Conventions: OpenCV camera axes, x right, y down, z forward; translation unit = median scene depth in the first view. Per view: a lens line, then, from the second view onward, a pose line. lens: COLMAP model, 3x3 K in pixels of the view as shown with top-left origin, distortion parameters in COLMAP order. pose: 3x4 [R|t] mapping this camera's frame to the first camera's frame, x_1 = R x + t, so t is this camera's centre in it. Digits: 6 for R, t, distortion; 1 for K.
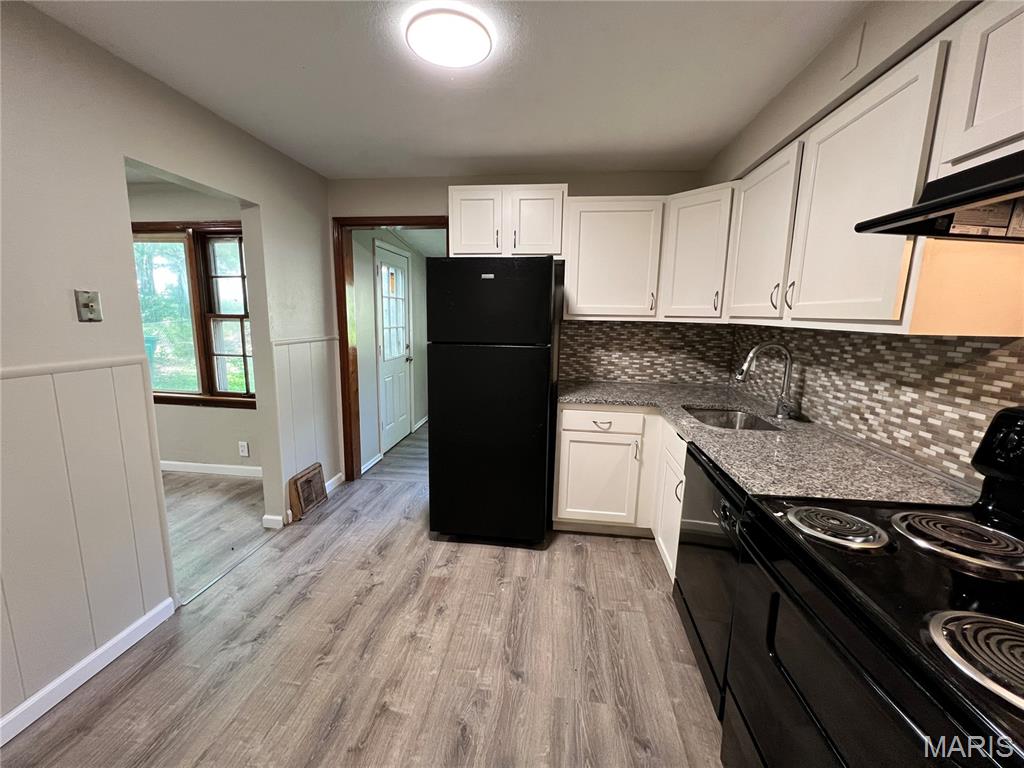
lens RADIAL K [[412.8, 0, 512.0], [0, 412.8, 384.0], [0, 0, 1]] dist [-0.000509, -0.000030]
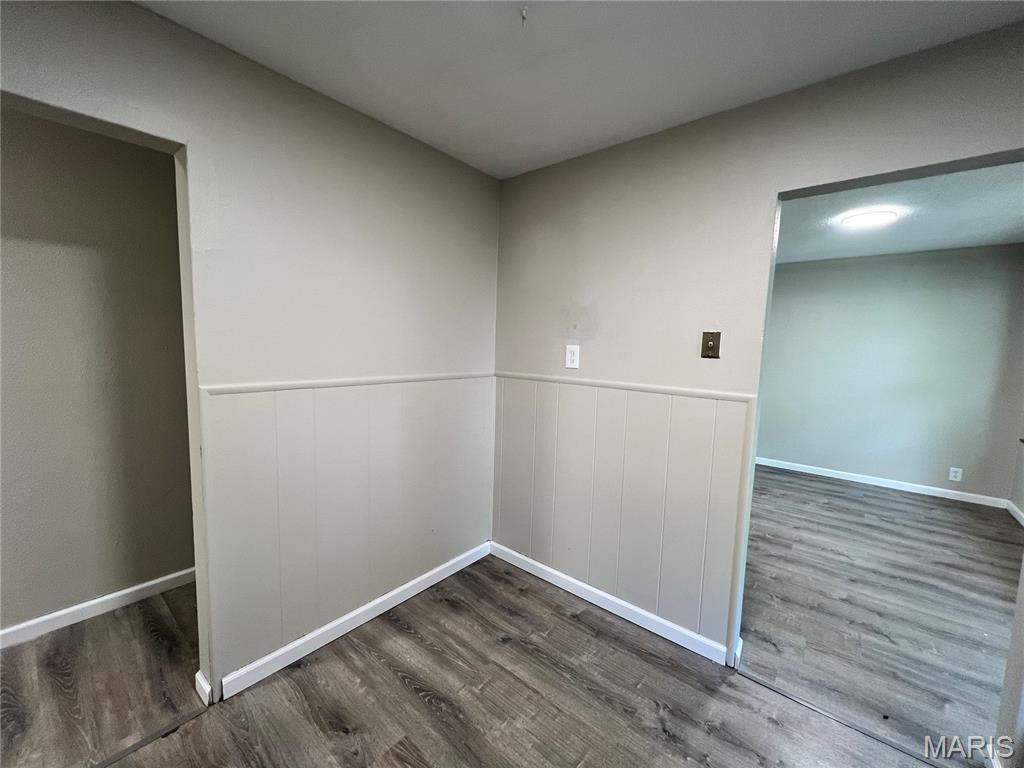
lens RADIAL K [[412.8, 0, 512.0], [0, 412.8, 384.0], [0, 0, 1]] dist [-0.000509, -0.000030]
pose [[-0.554334, 0.051150, -0.830721, 0.219392], [-0.172439, 0.969394, 0.174755, -0.164407], [0.814235, 0.240121, -0.528548, 1.041696]]
